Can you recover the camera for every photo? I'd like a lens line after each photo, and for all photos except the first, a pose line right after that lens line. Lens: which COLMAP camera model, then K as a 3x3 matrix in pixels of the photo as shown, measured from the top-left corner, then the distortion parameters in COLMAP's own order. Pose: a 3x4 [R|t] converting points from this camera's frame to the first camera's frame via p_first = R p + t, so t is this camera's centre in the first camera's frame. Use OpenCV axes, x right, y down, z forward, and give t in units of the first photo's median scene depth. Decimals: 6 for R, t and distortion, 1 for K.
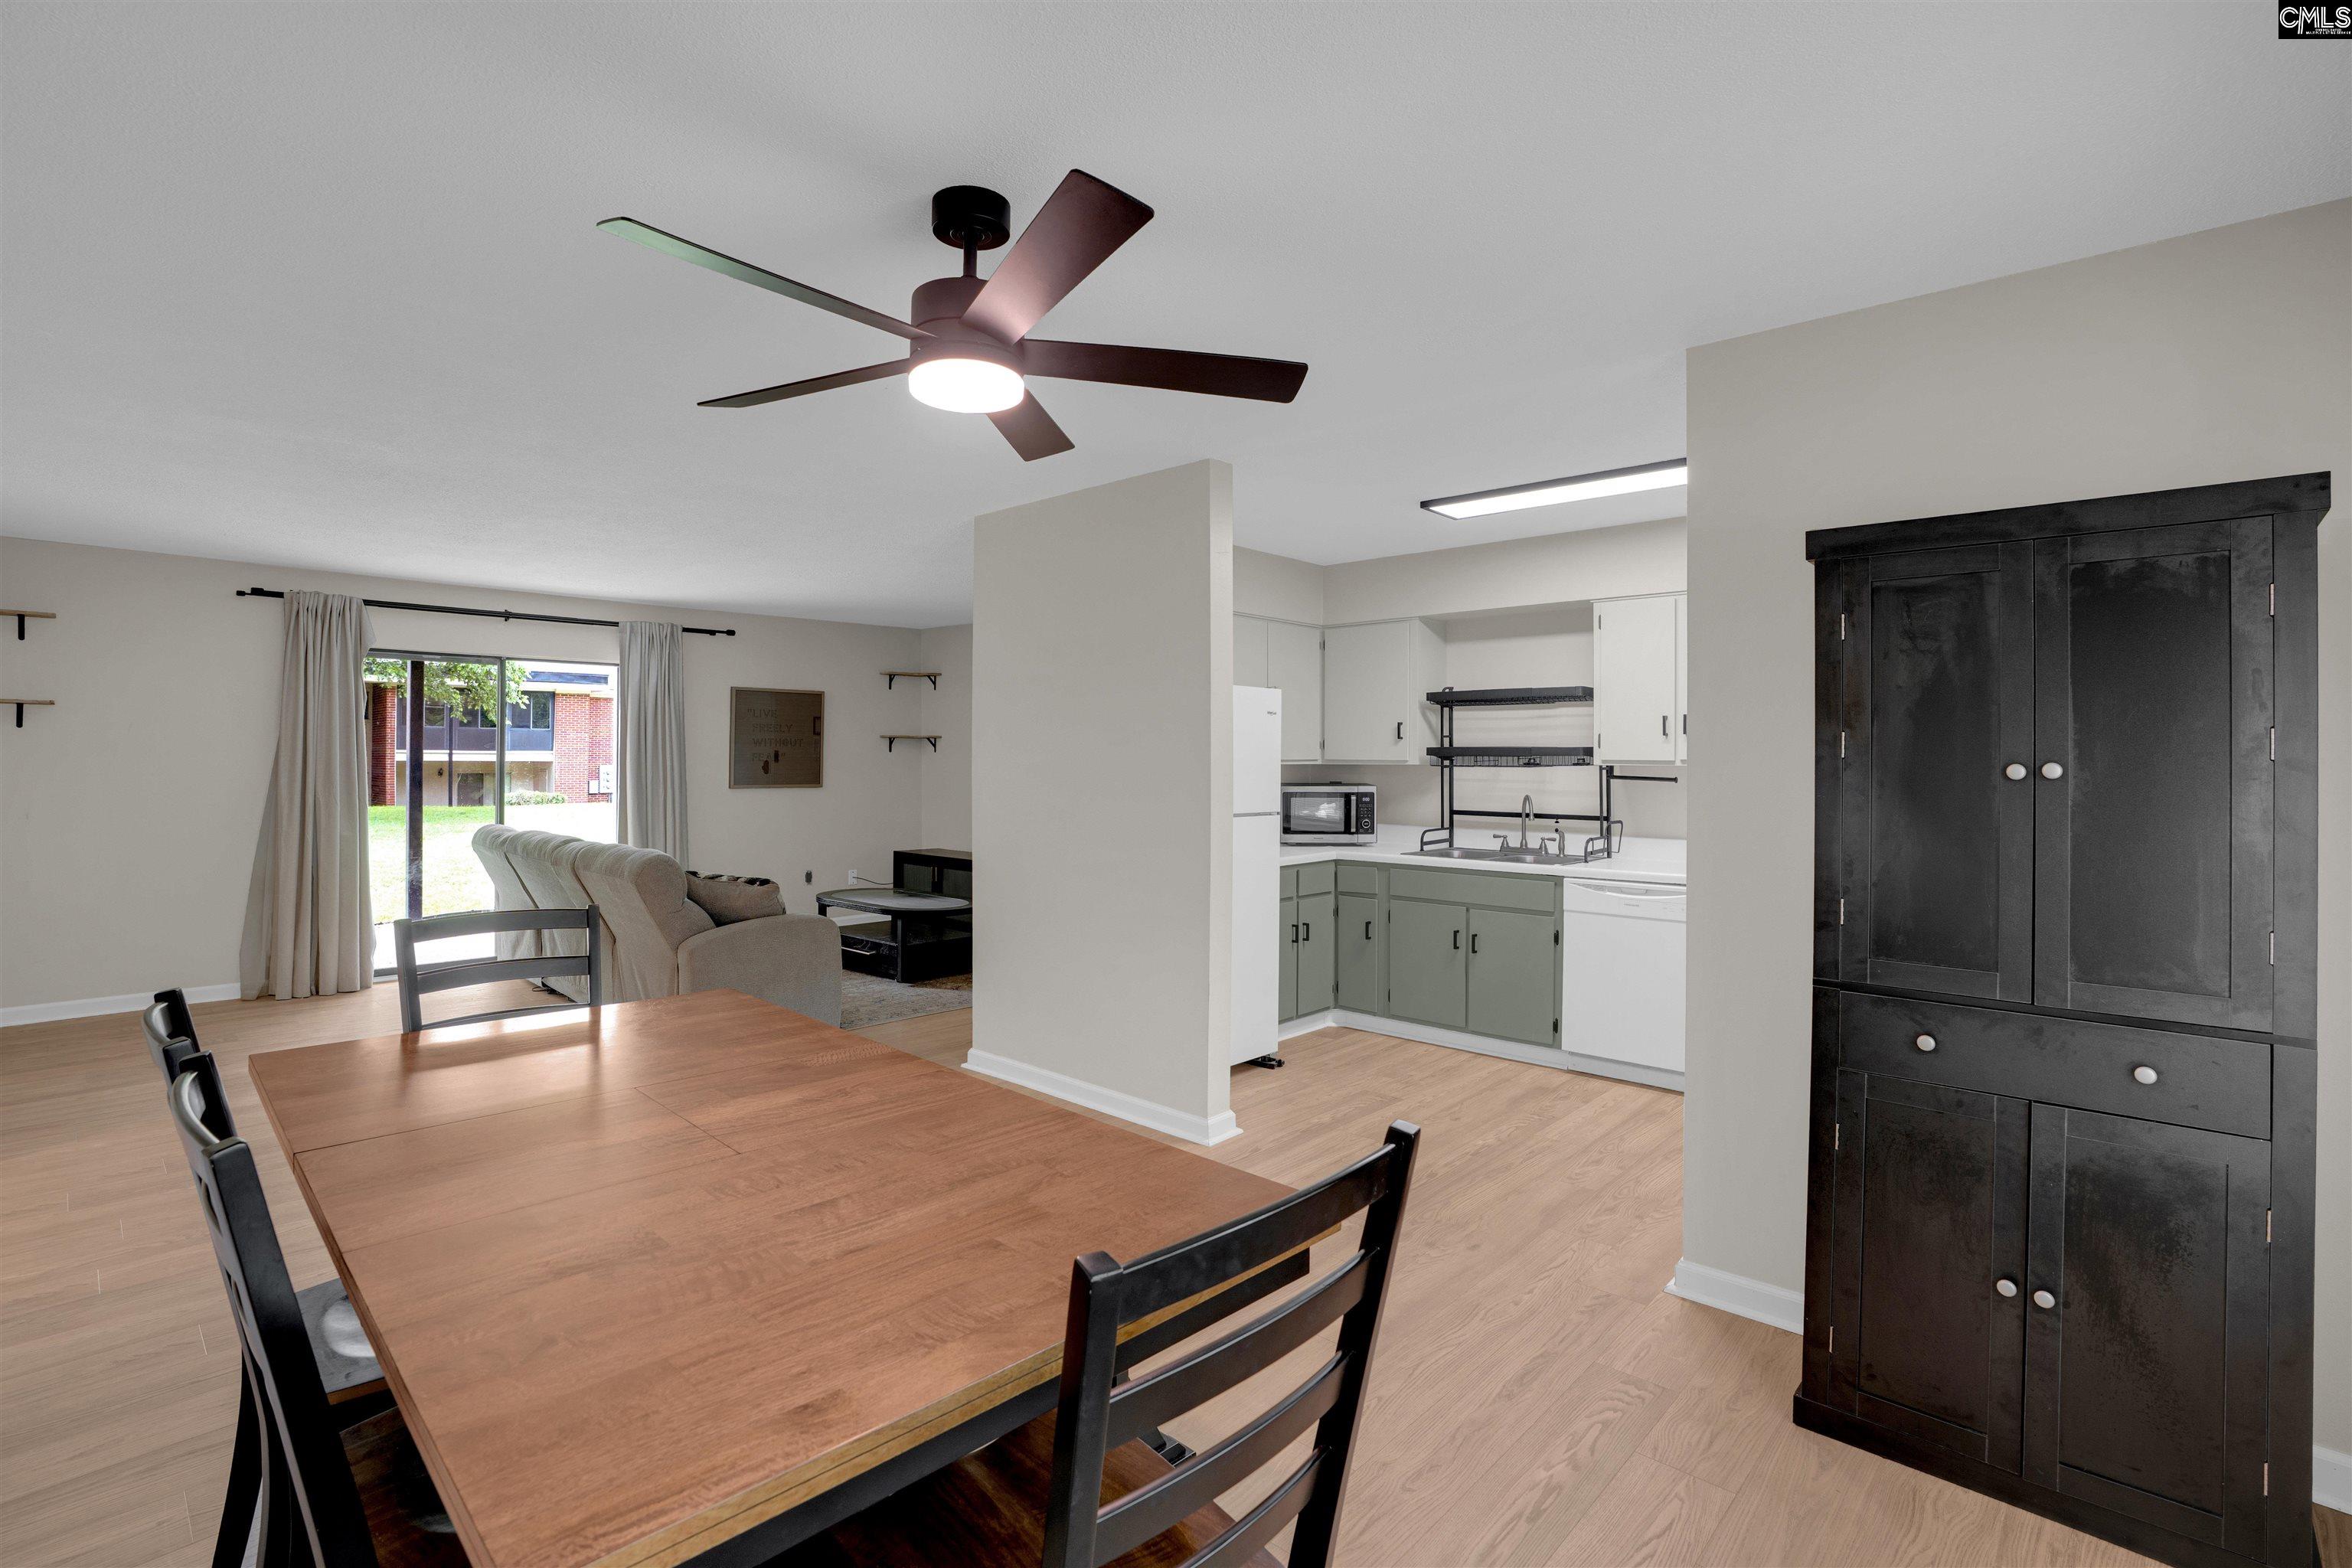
lens RADIAL K [[1094.6, 0, 1168.5], [0, 1094.6, 738.9], [0, 0, 1]] dist [-0.067234, 0.000059]
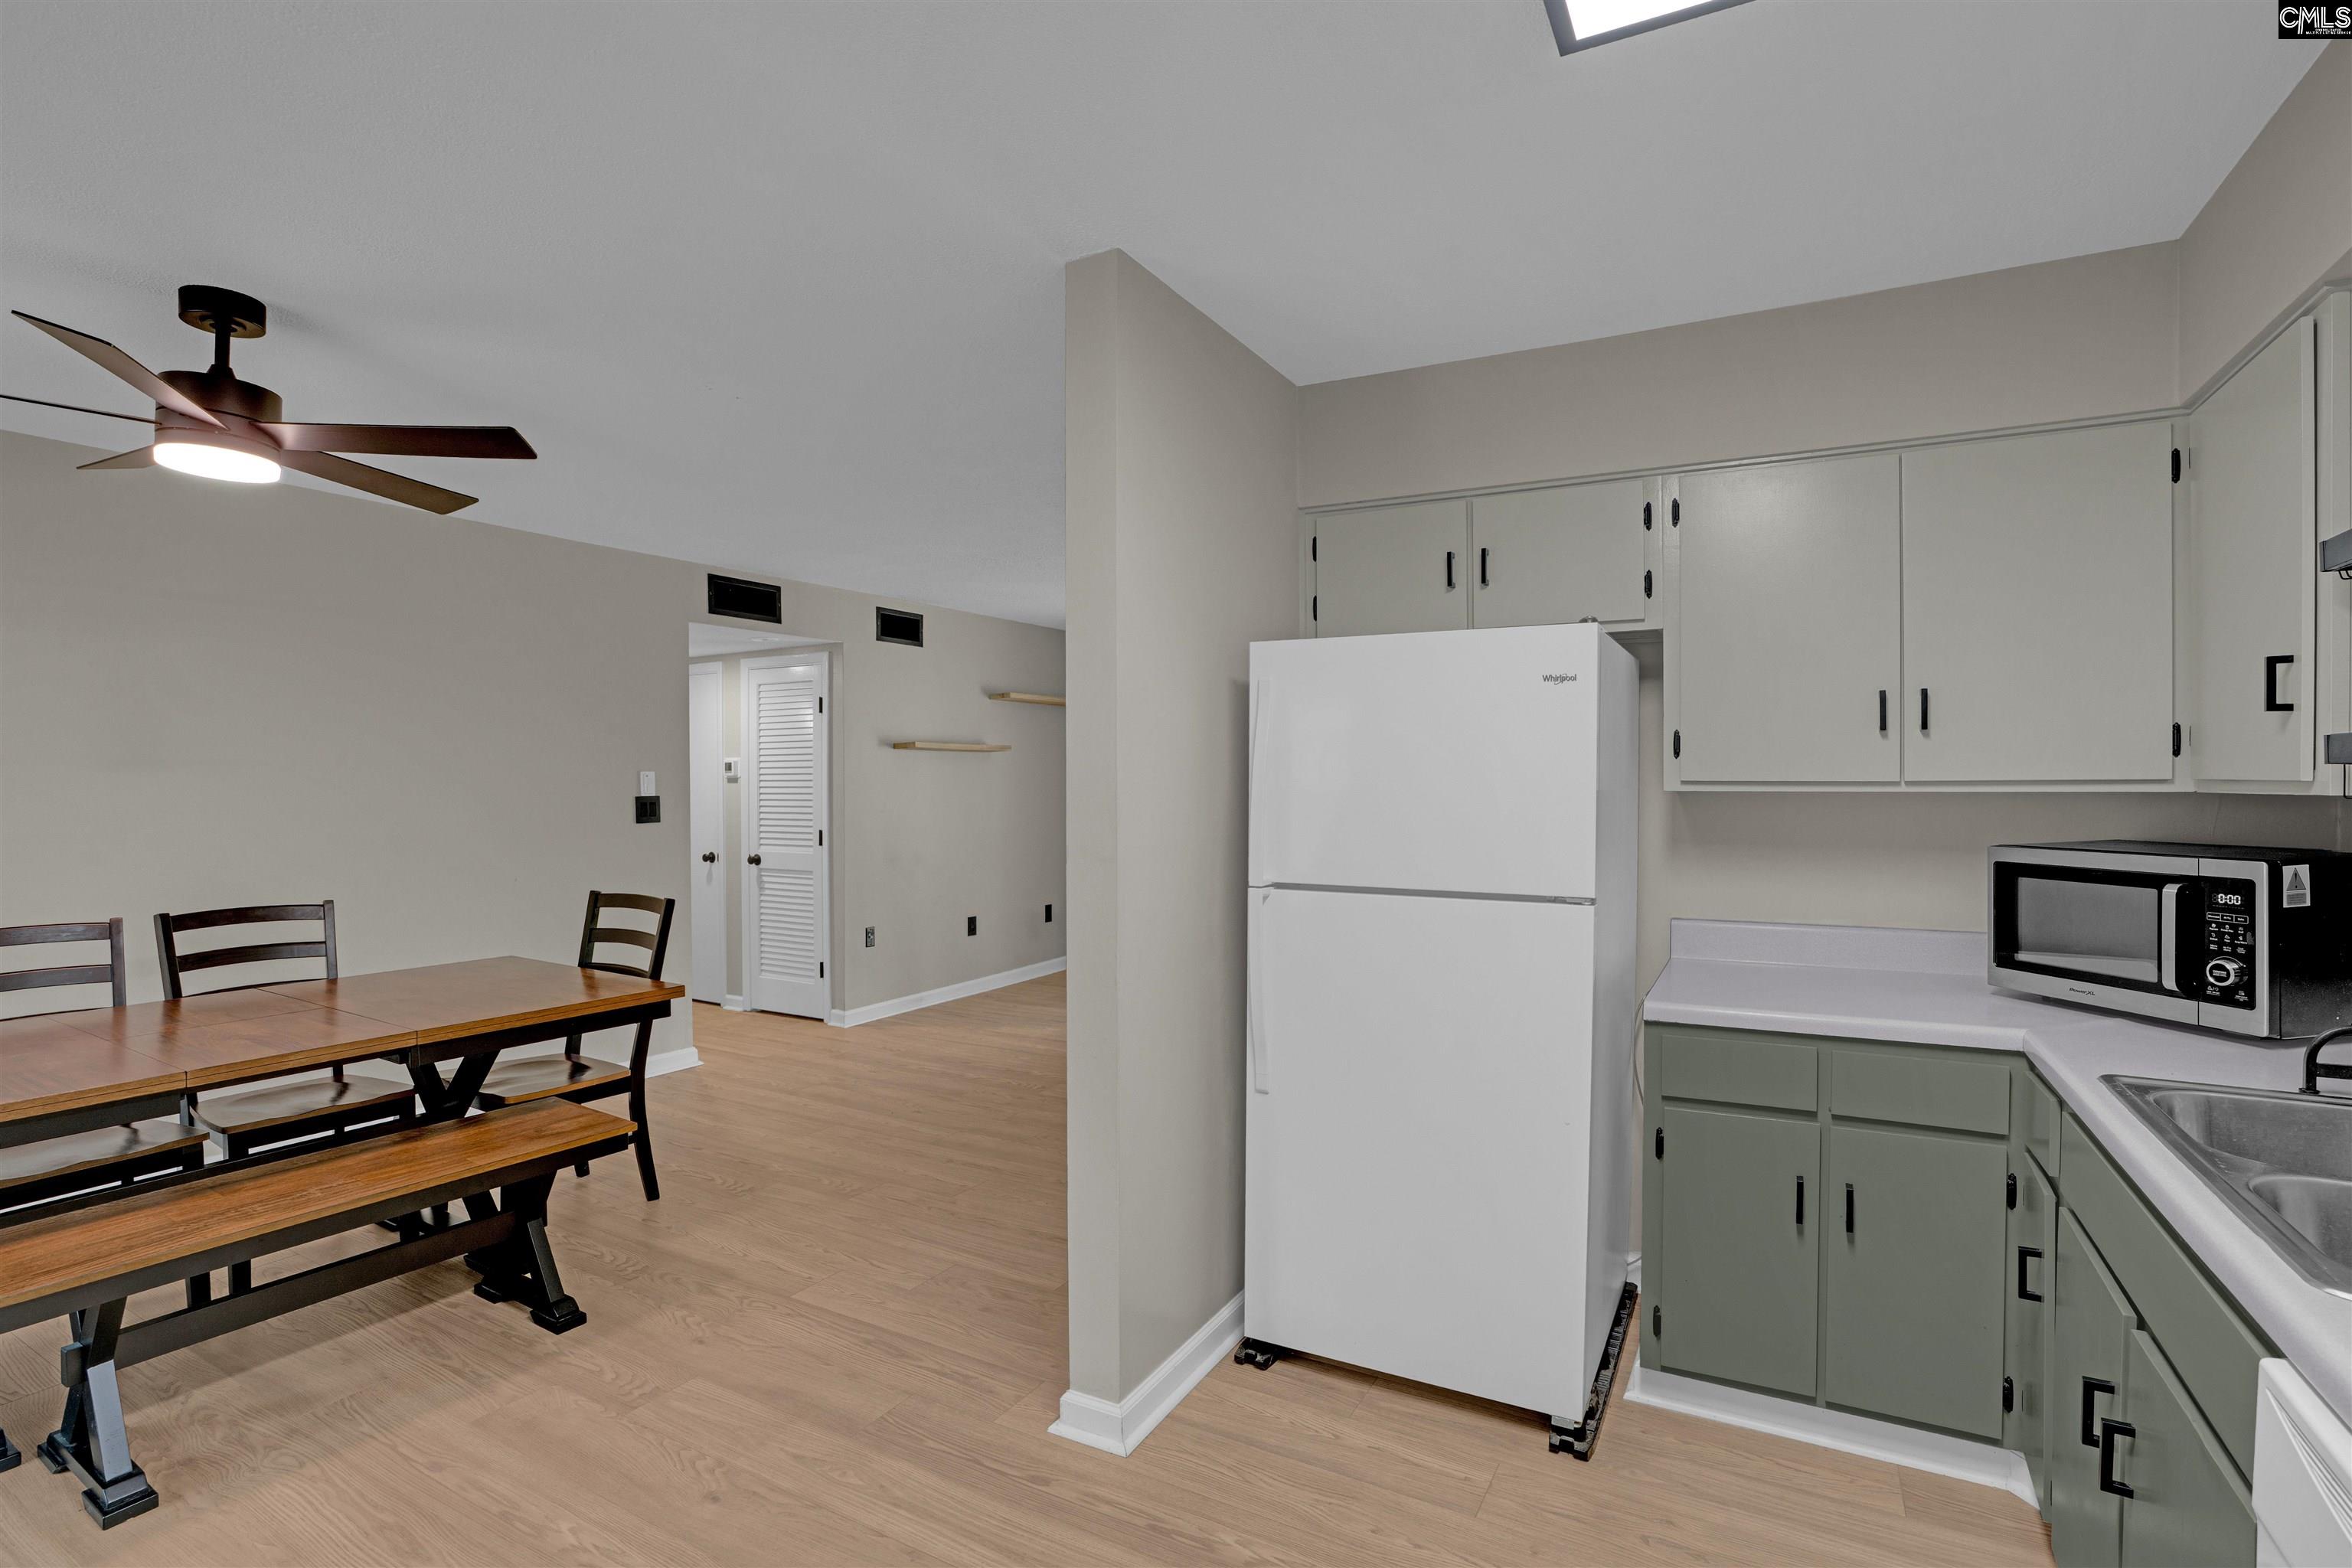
lens RADIAL K [[1086.5, 0, 1176.0], [0, 1086.5, 784.0], [0, 0, 1]] dist [-0.069098, 0.023688]
pose [[0.248783, -0.002375, -0.968556, 0.432933], [0.020332, 0.999789, 0.002771, 0.014211], [0.968346, -0.020382, 0.248779, 0.657715]]
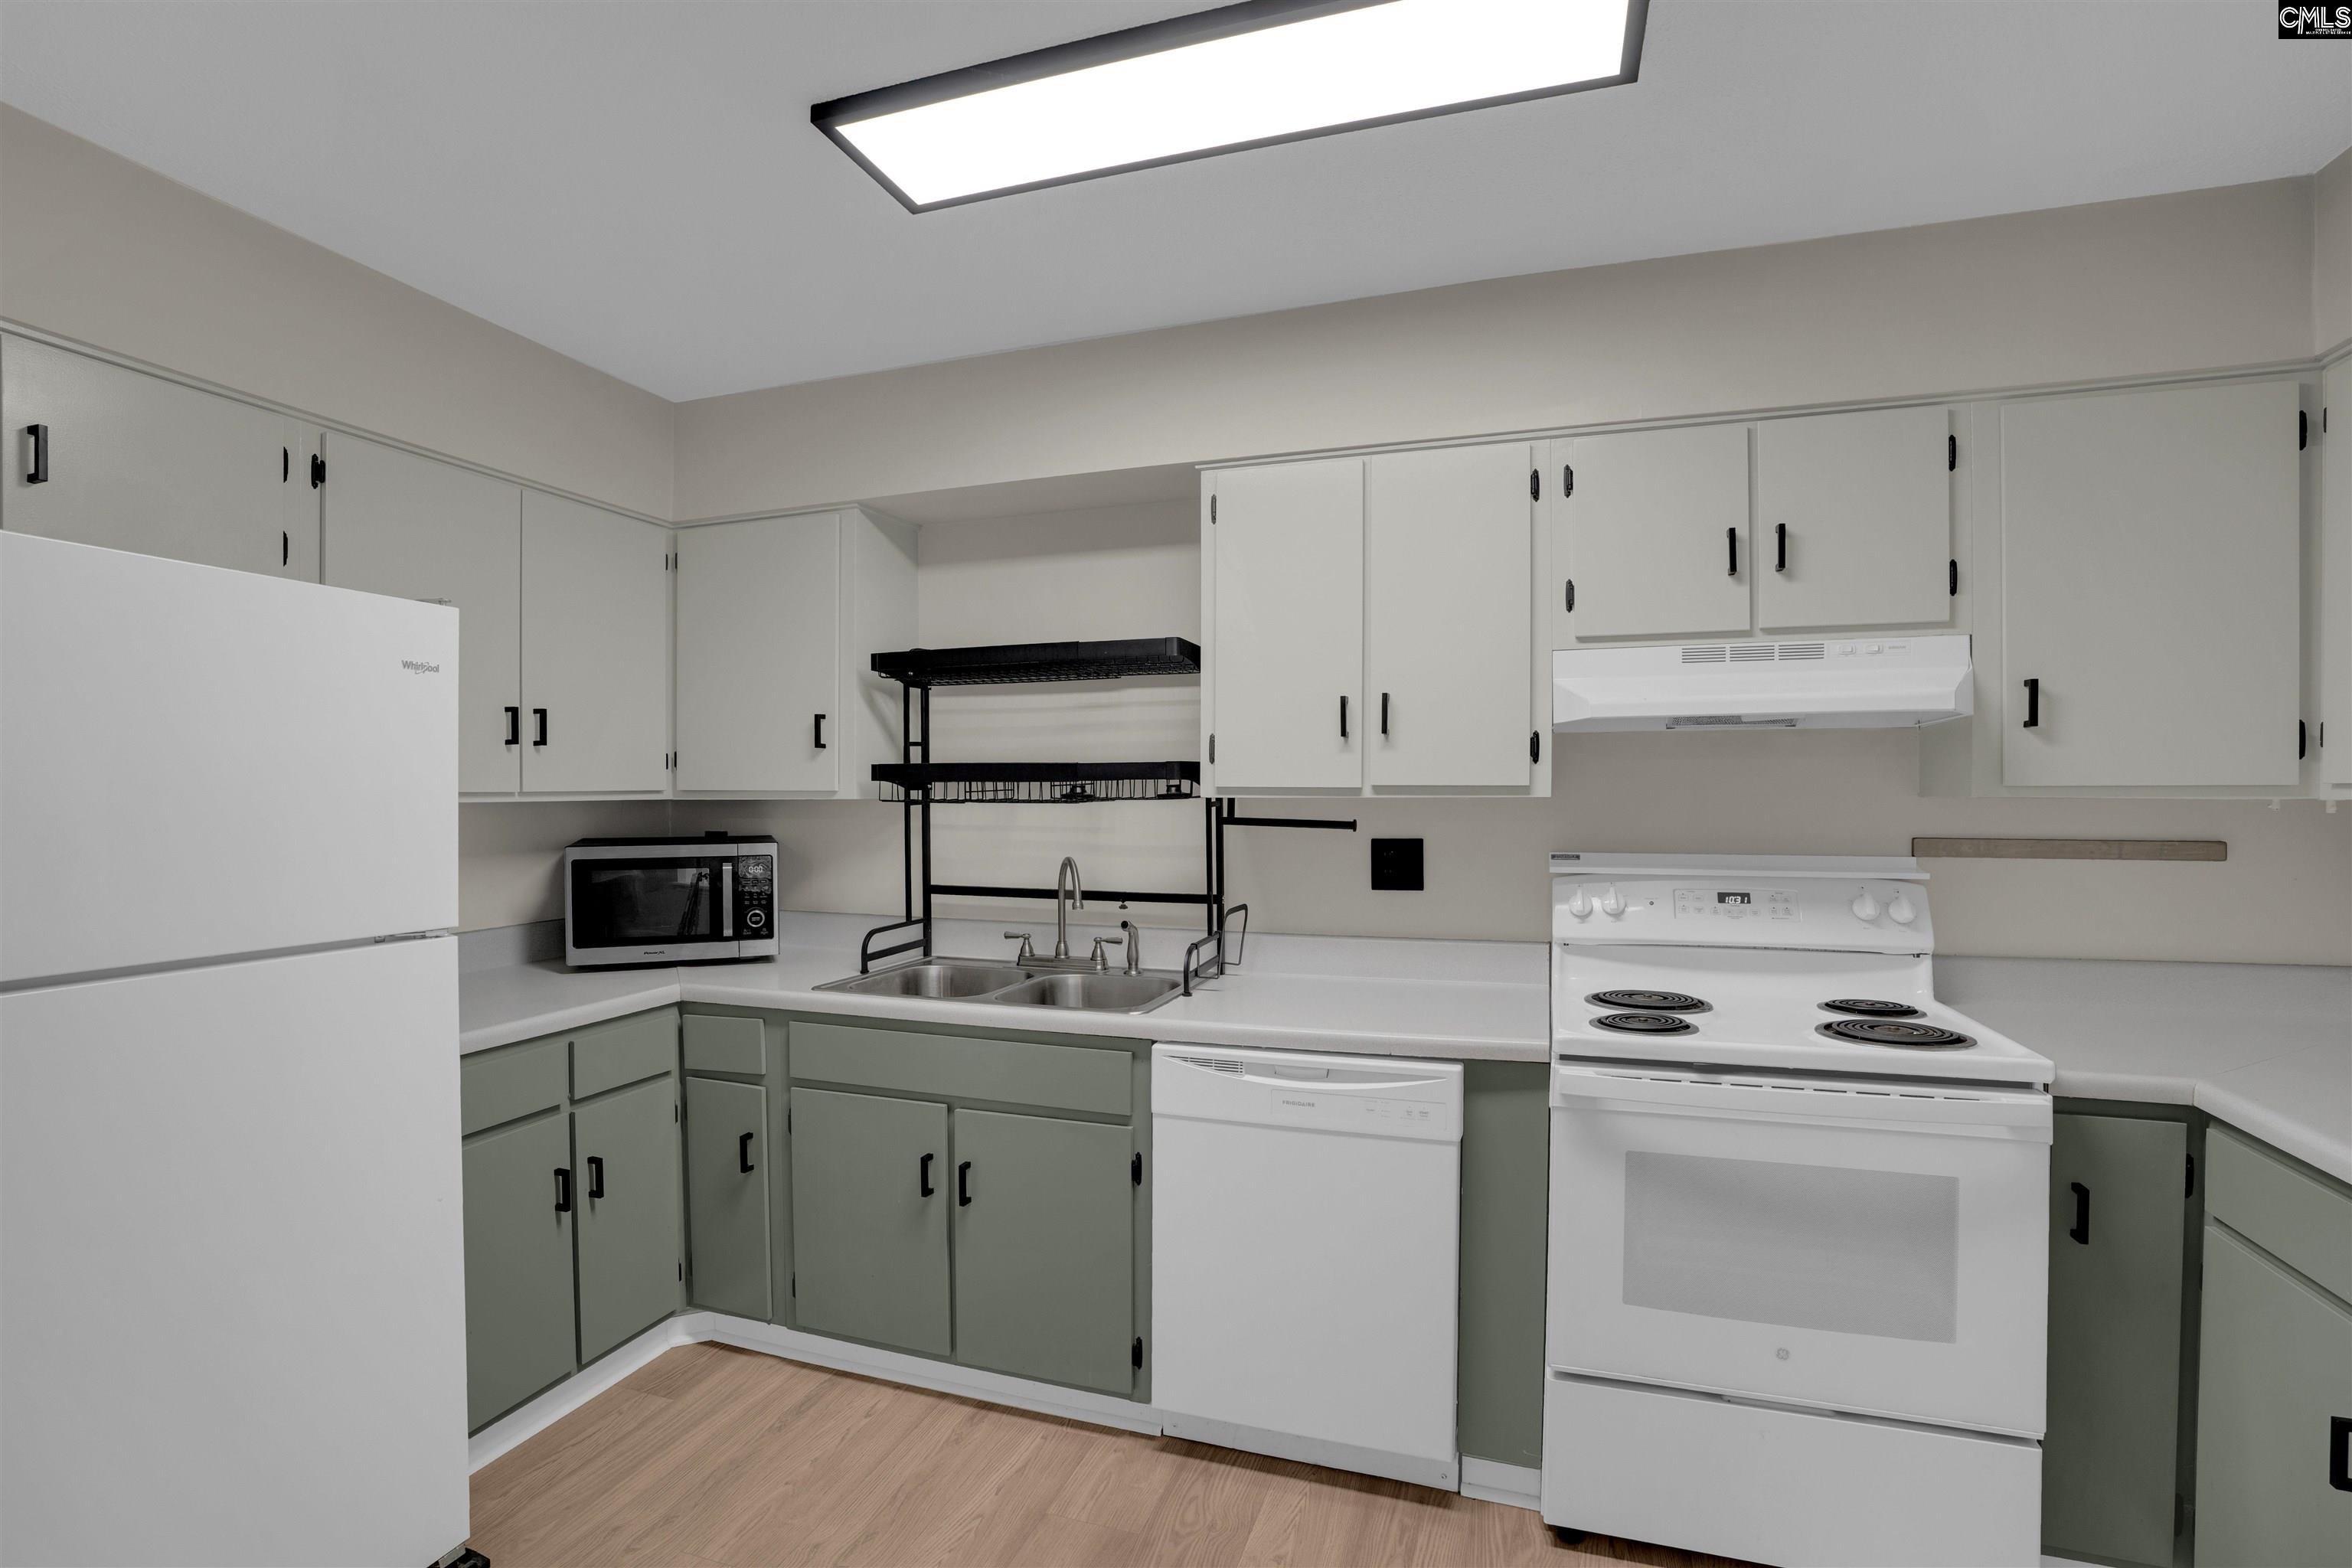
lens RADIAL K [[1097.0, 0, 1177.6], [0, 1097.0, 806.4], [0, 0, 1]] dist [-0.069063, 0.024573]
pose [[0.907501, -0.012636, 0.419859, 0.158233], [-0.001619, 0.999435, 0.033579, 0.010355], [-0.420046, -0.031152, 0.906968, 0.504231]]
